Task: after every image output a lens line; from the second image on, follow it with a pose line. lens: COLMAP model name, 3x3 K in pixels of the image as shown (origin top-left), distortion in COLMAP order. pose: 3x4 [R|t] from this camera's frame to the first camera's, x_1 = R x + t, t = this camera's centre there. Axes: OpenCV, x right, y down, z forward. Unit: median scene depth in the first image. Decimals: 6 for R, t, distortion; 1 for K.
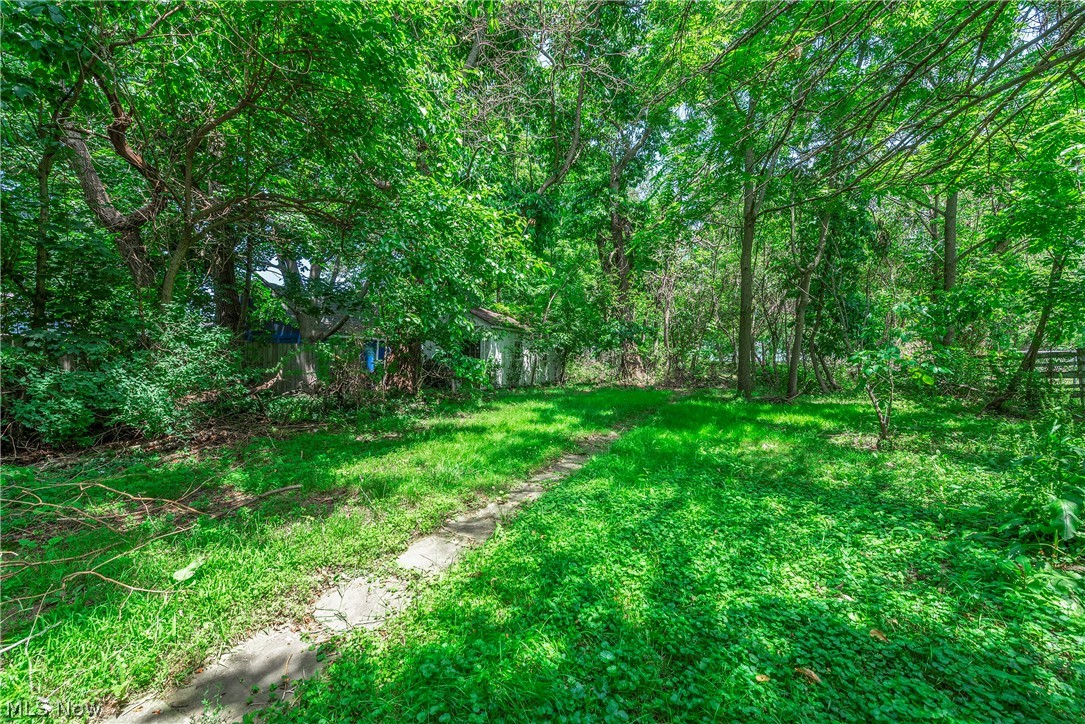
lens RADIAL K [[434.1, 0, 542.9], [0, 434.1, 363.9], [0, 0, 1]] dist [-0.002934, -0.000054]
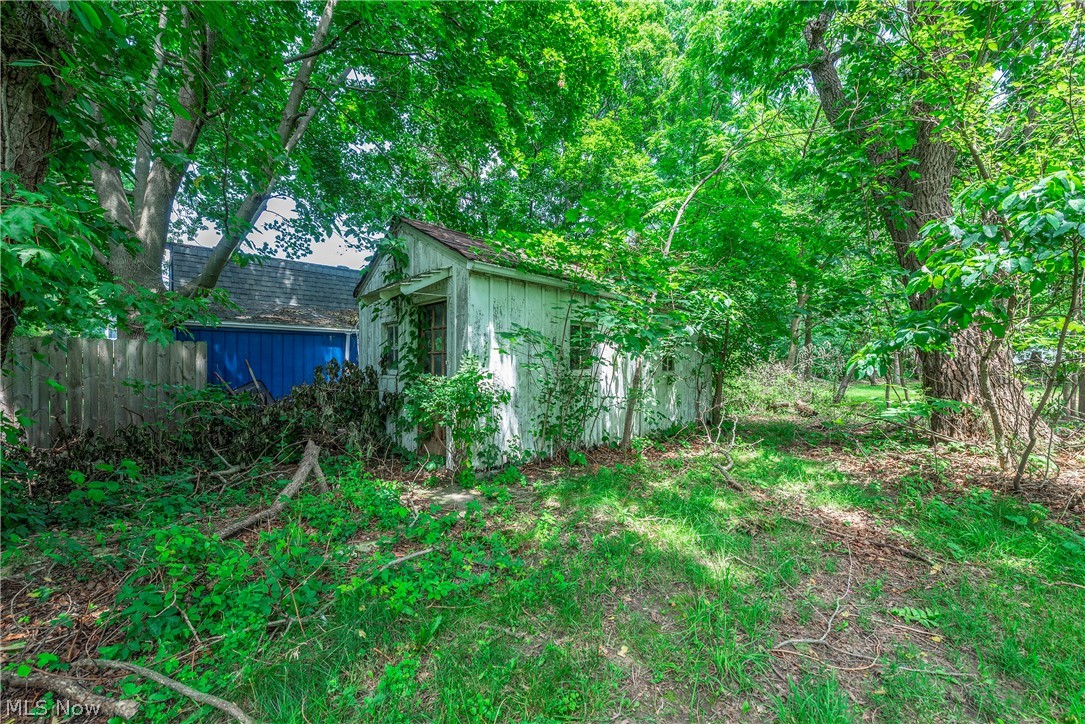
lens RADIAL K [[434.1, 0, 541.7], [0, 434.1, 362.6], [0, 0, 1]] dist [-0.002934, -0.000054]
pose [[0.940738, -0.008490, -0.339027, 0.031395], [0.008910, 0.999960, -0.000315, -0.017827], [0.339016, -0.002724, 0.940777, 0.644278]]
